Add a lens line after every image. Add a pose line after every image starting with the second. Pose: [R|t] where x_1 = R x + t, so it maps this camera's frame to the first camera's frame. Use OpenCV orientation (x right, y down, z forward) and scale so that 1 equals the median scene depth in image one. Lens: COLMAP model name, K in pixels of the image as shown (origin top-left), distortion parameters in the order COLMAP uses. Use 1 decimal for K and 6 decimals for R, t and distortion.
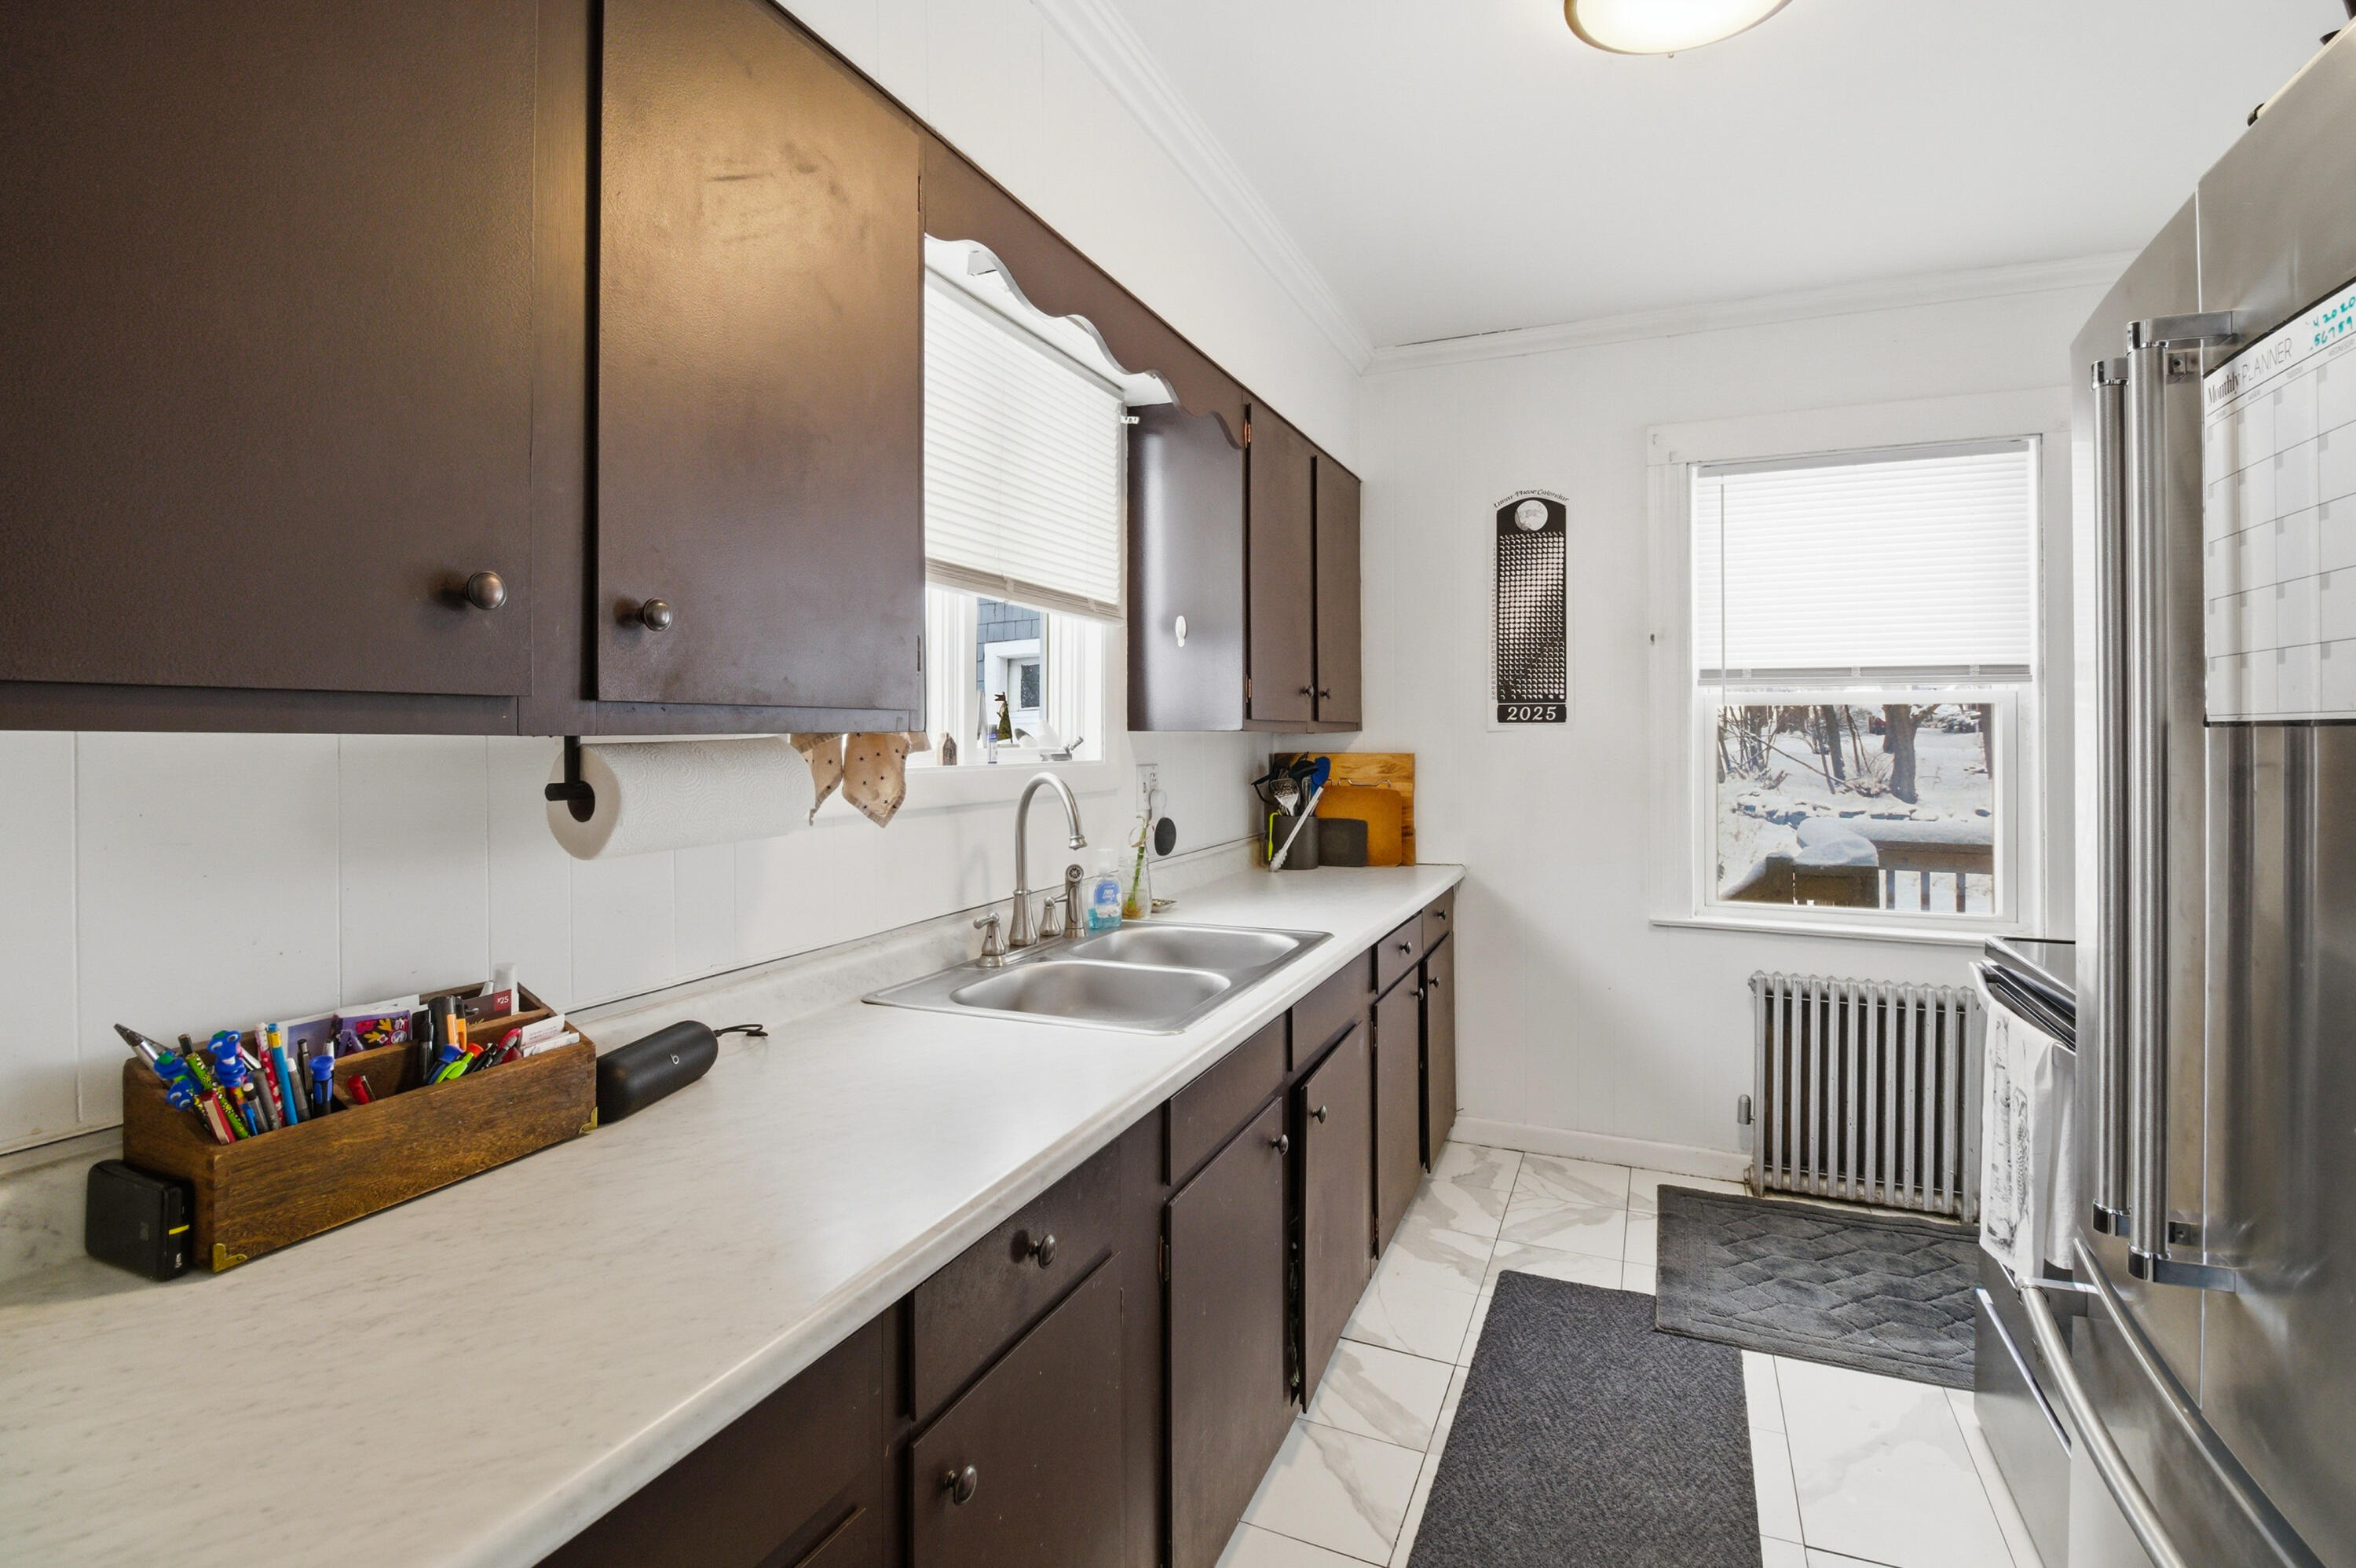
lens RADIAL K [[1129.4, 0, 1185.5], [0, 1129.4, 707.0], [0, 0, 1]] dist [0.000244, -0.014172]
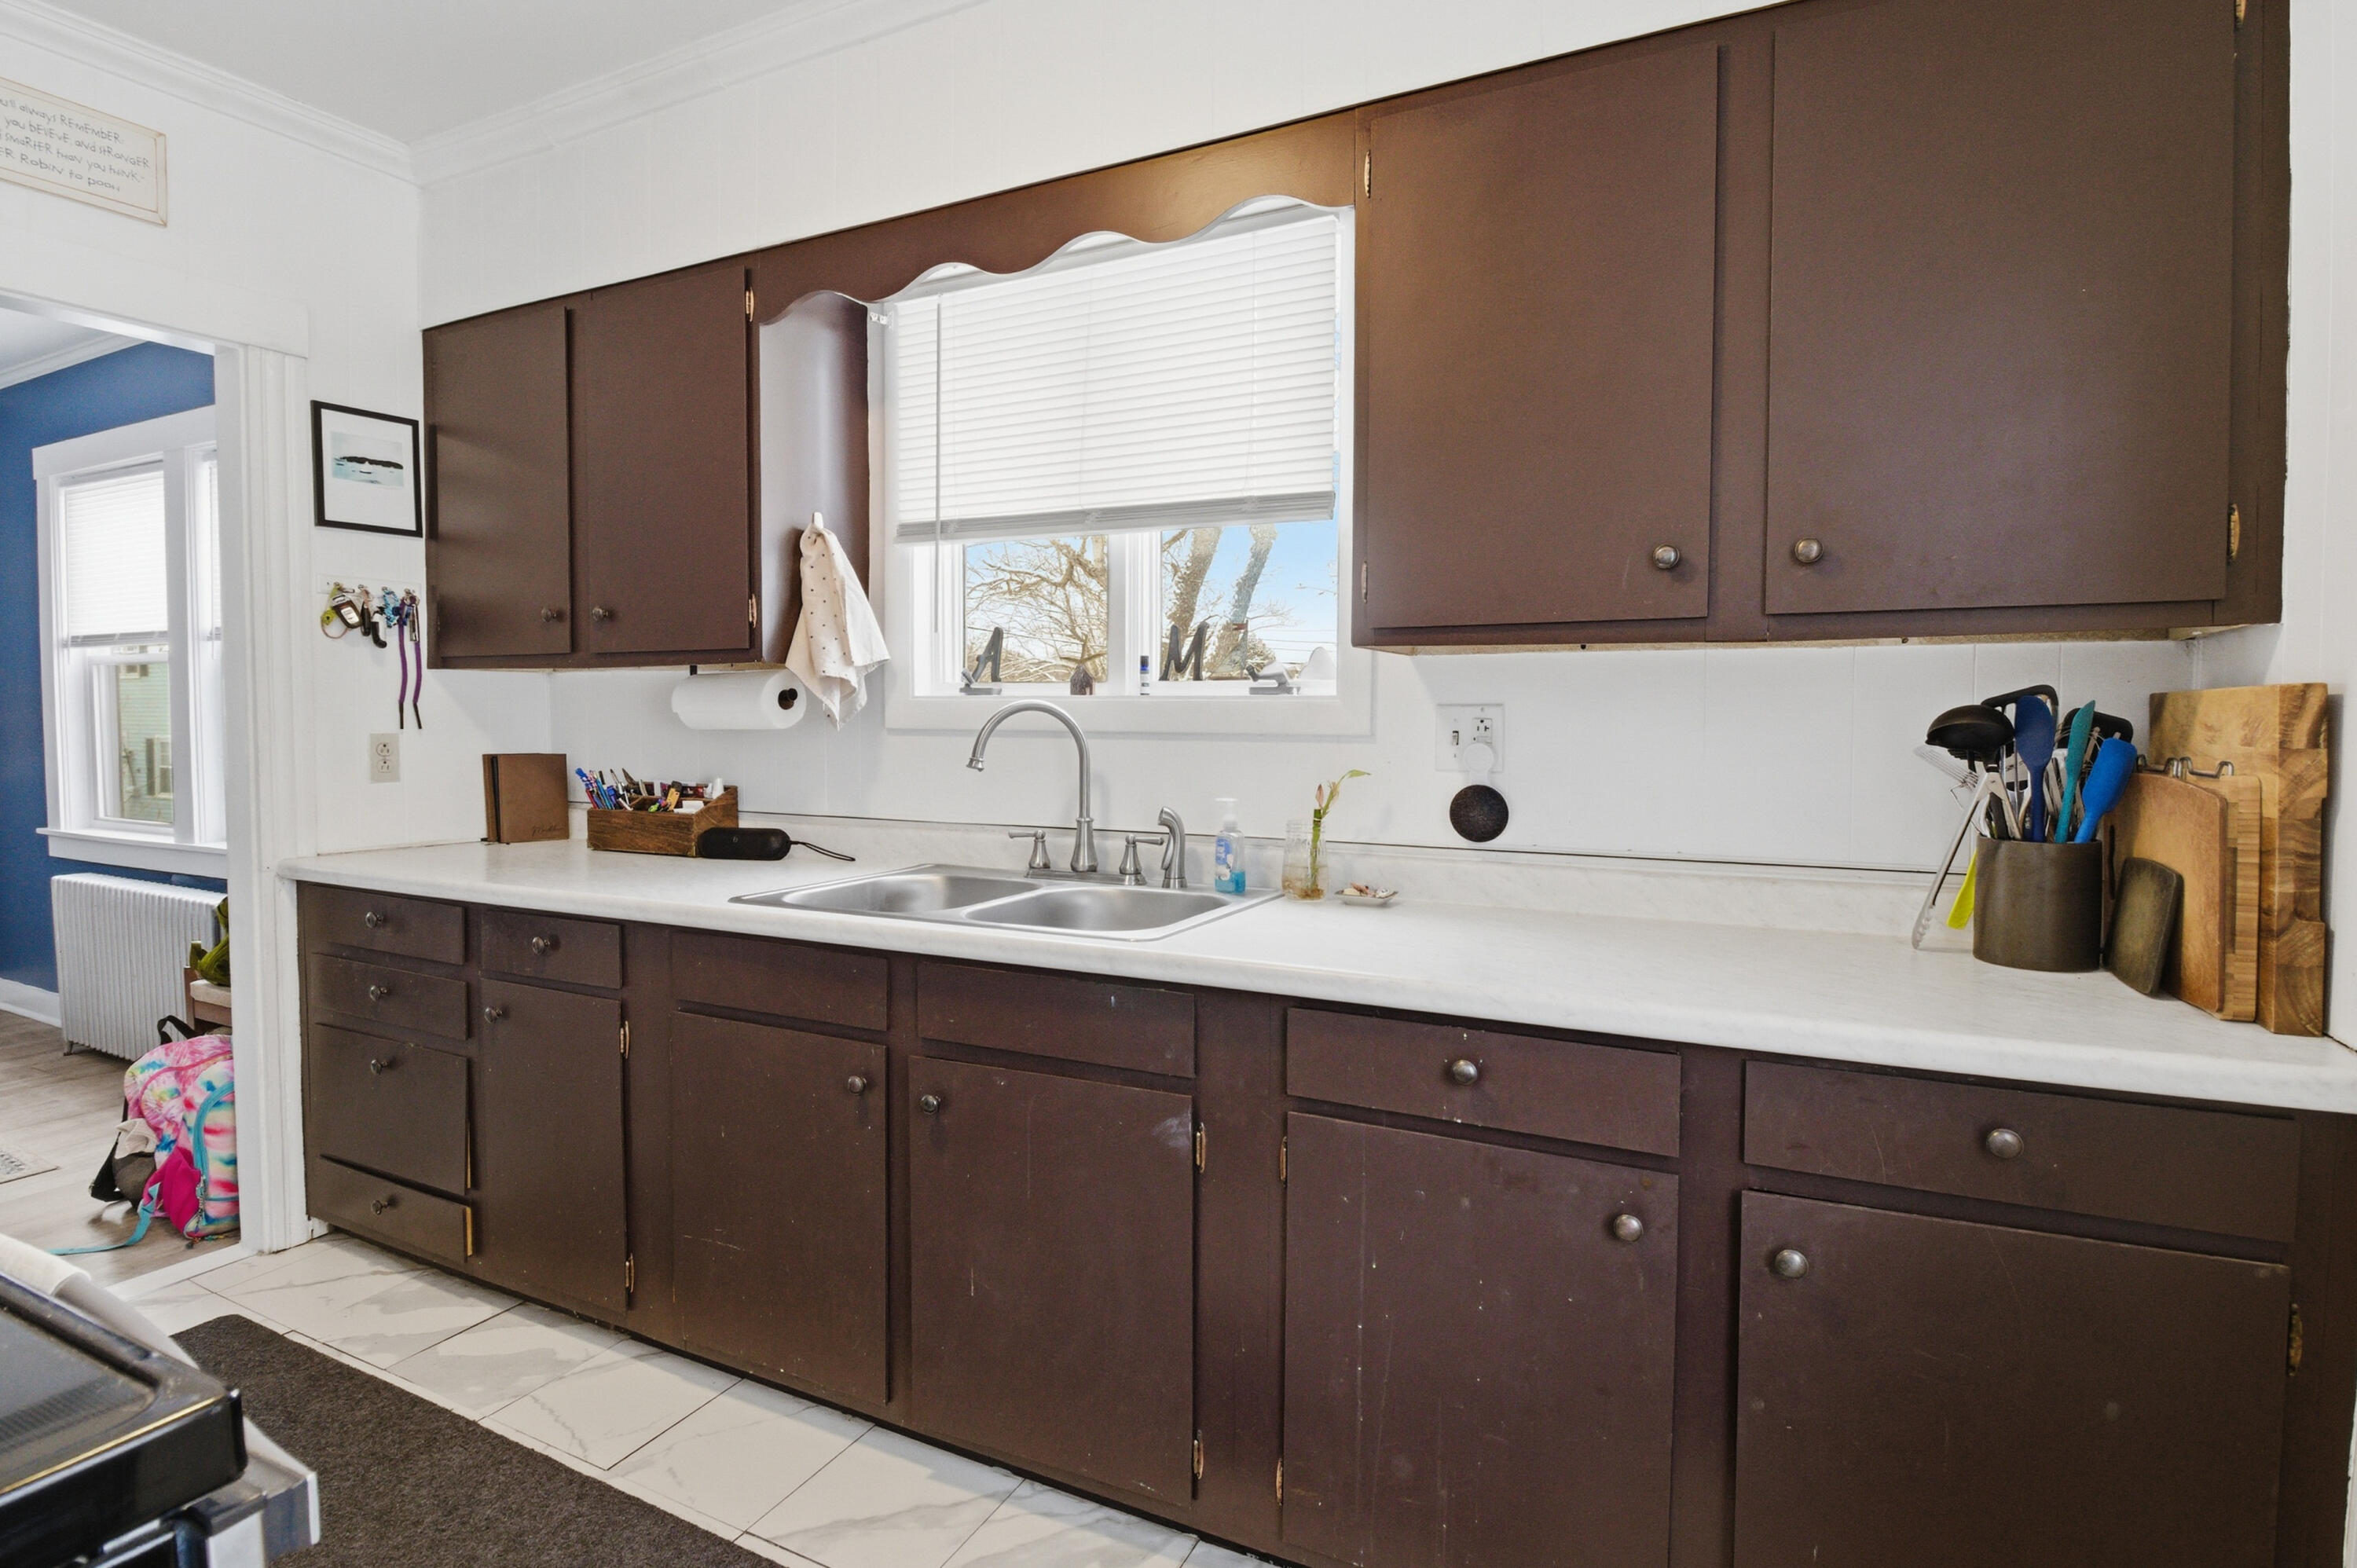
lens RADIAL K [[1164.1, 0, 1208.7], [0, 1164.1, 768.9], [0, 0, 1]] dist [-0.000200, -0.000525]
pose [[-0.067998, 0.046864, -0.996584, 0.795198], [0.020226, 0.998756, 0.045586, 0.065230], [0.997480, -0.017057, -0.068861, 1.063830]]
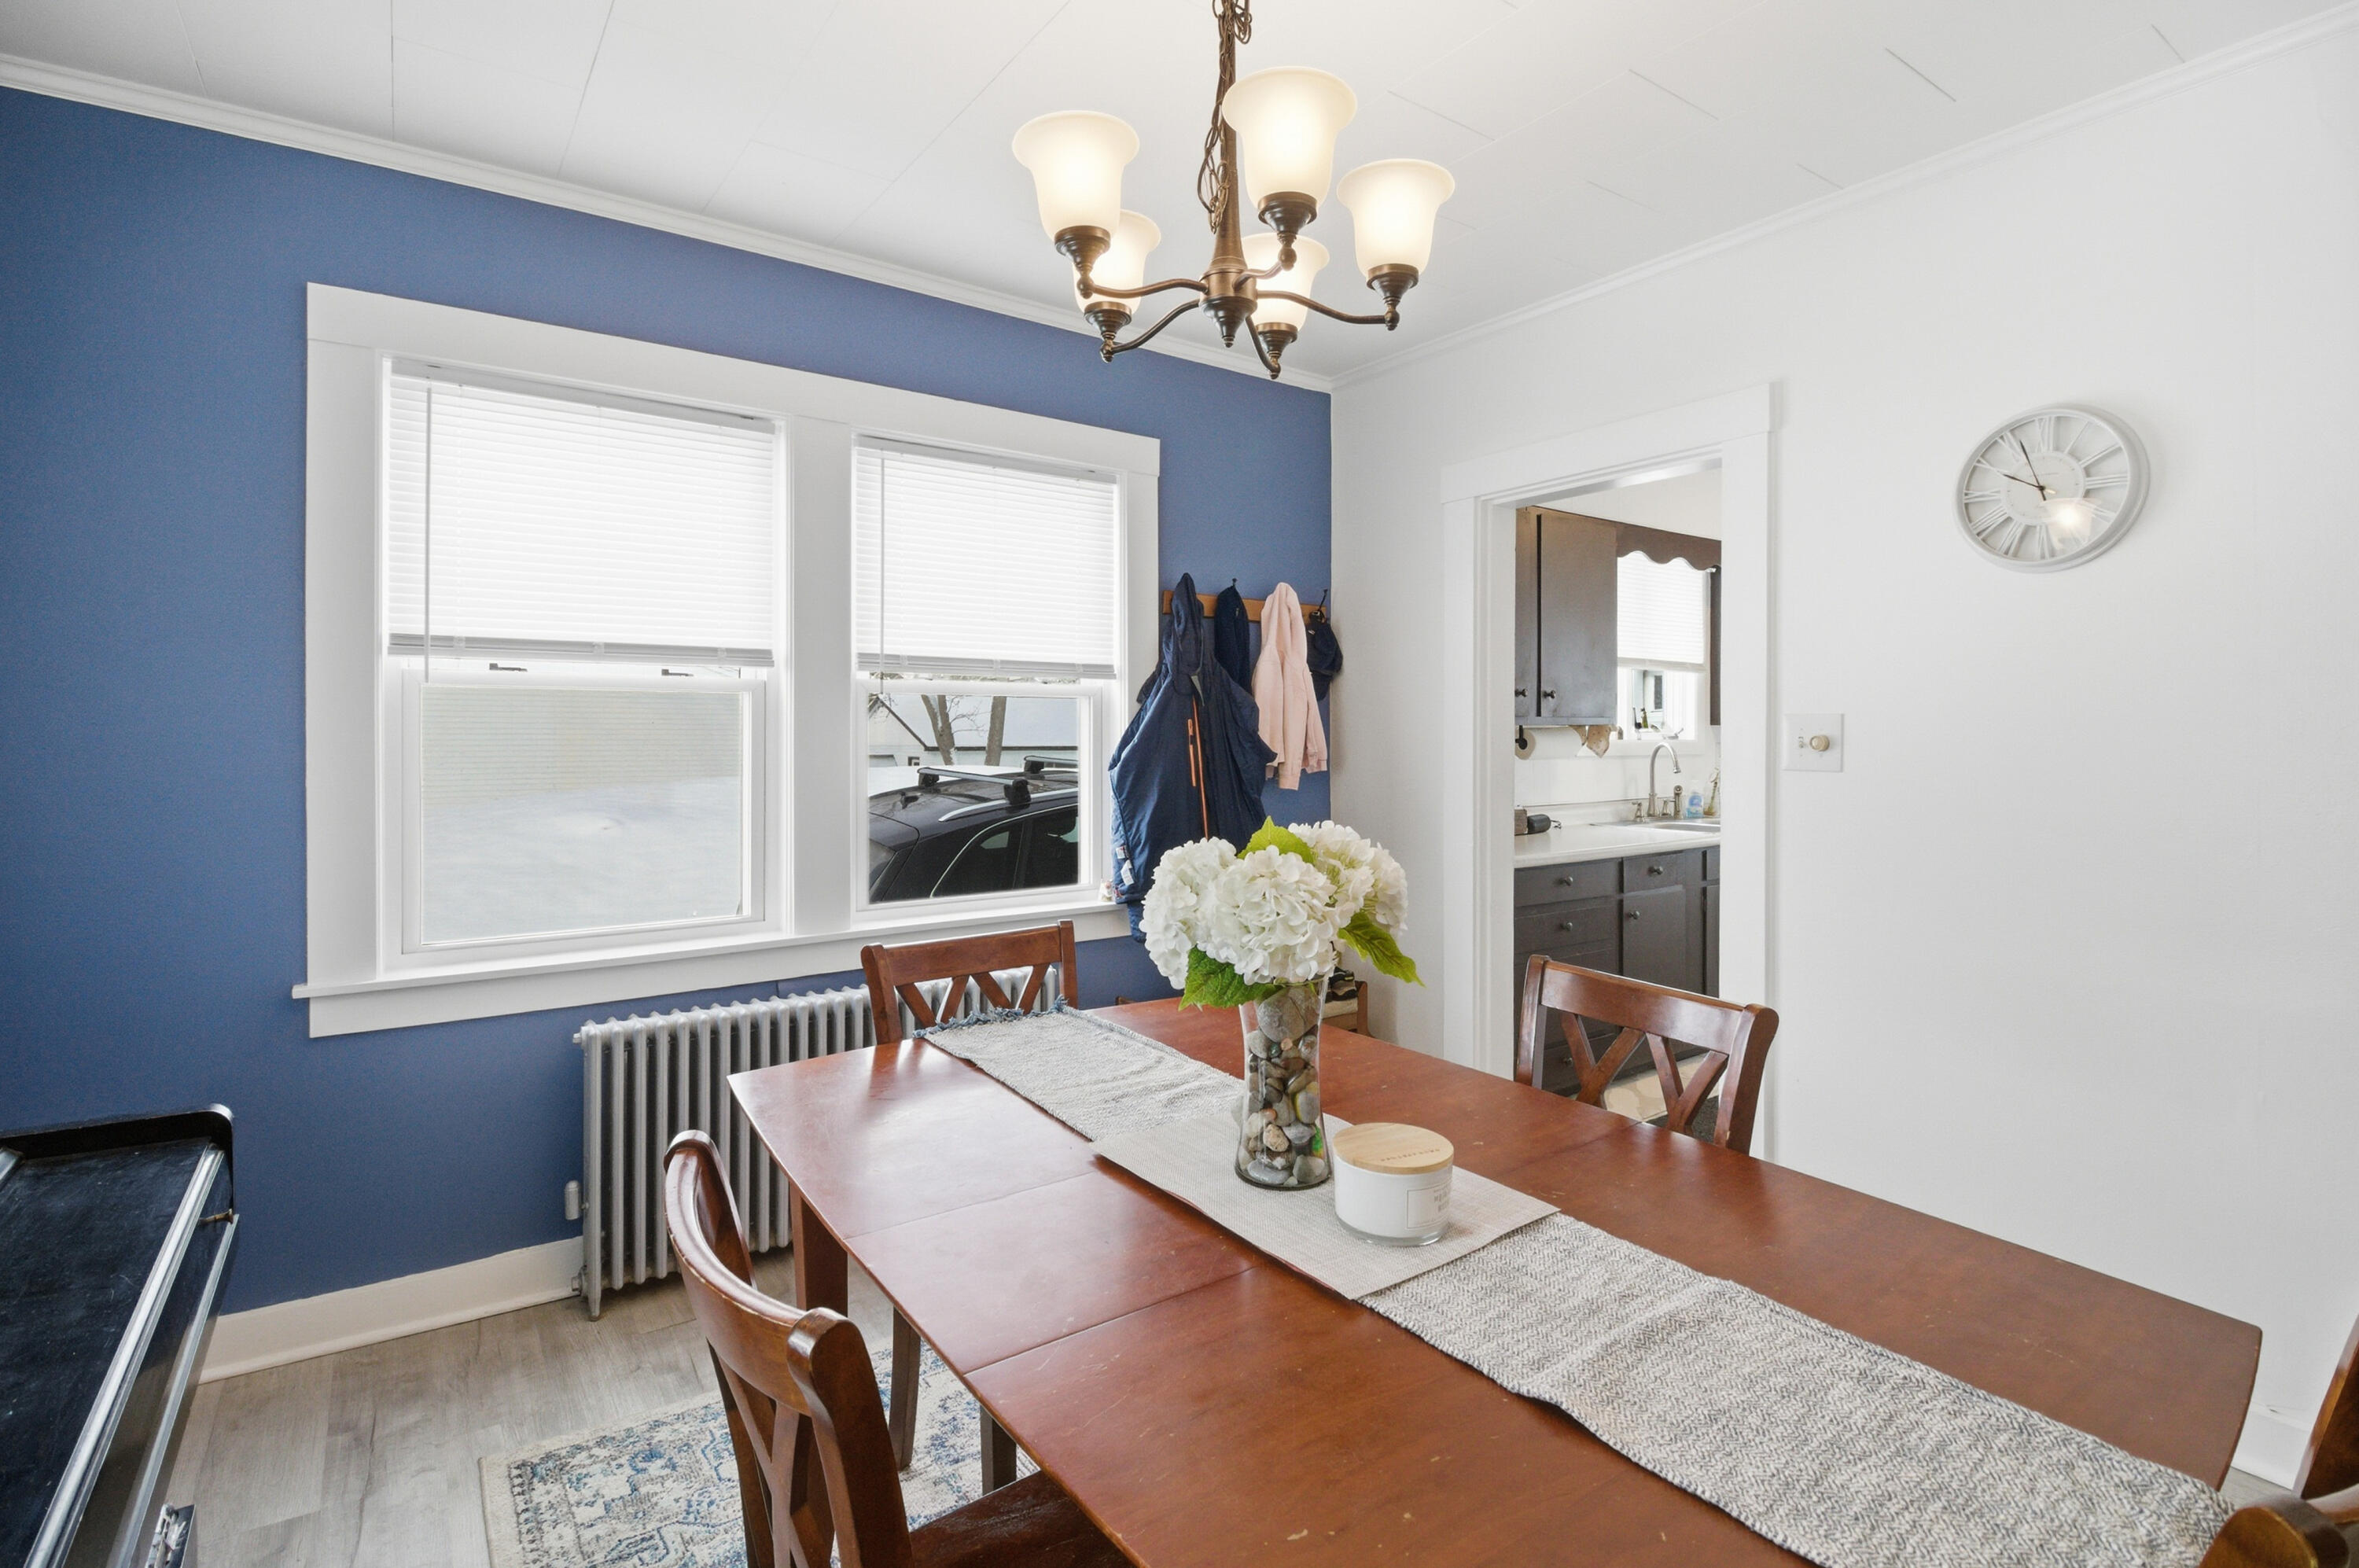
lens RADIAL K [[1114.3, 0, 1215.5], [0, 1114.3, 724.7], [0, 0, 1]] dist [0.000350, -0.000051]
pose [[0.868159, 0.004353, -0.496267, 0.206038], [0.006712, 0.999767, 0.020511, -0.031521], [0.496241, -0.021138, 0.867928, -1.401157]]
